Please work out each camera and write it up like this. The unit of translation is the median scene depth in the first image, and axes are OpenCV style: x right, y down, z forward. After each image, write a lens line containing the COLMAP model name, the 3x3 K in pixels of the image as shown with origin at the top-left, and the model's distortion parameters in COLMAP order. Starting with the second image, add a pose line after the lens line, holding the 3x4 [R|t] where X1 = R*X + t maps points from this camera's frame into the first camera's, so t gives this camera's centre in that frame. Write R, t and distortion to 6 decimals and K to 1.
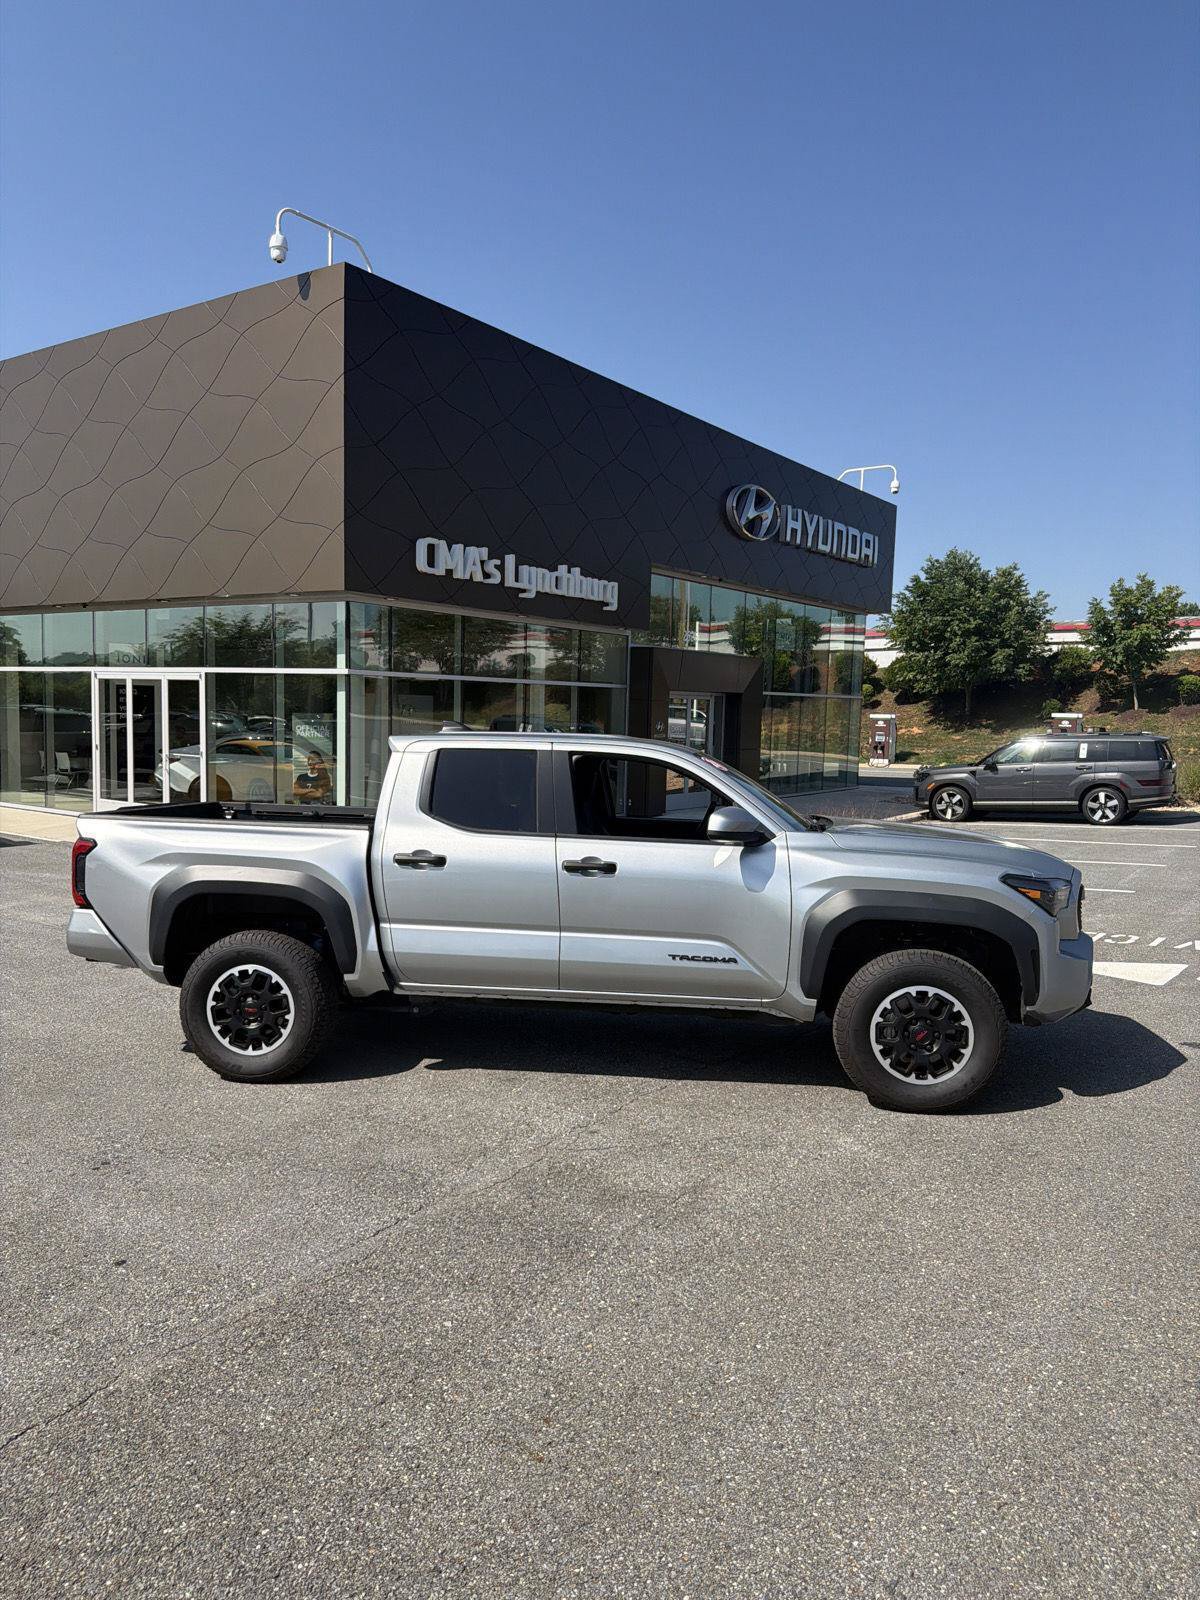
lens RADIAL K [[1117.4, 0, 600.0], [0, 1117.4, 800.0], [0, 0, 1]] dist [0.038136, -0.056020]
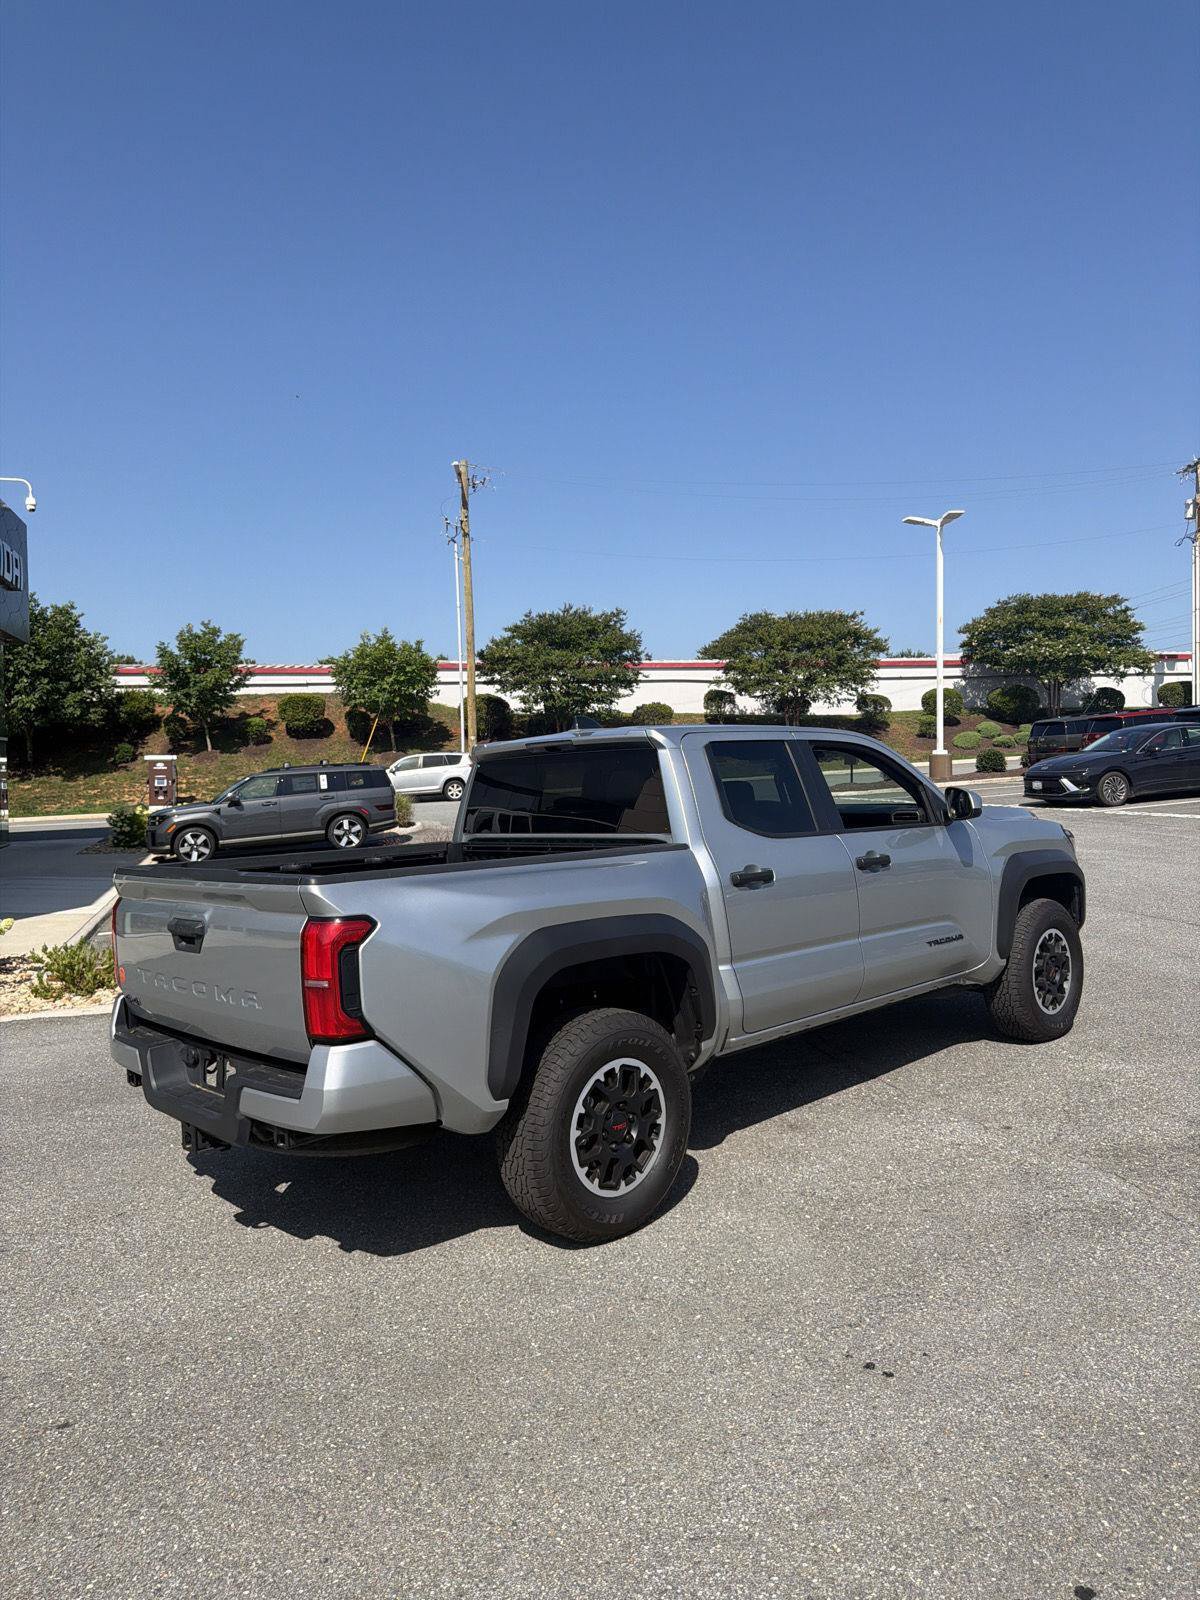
lens RADIAL K [[1117.4, 0, 600.0], [0, 1117.4, 800.0], [0, 0, 1]] dist [0.038136, -0.056020]
pose [[0.644822, -0.062773, 0.761751, -0.186718], [0.095827, 0.995398, 0.000909, -0.002946], [-0.758302, 0.072410, 0.647870, 0.124260]]
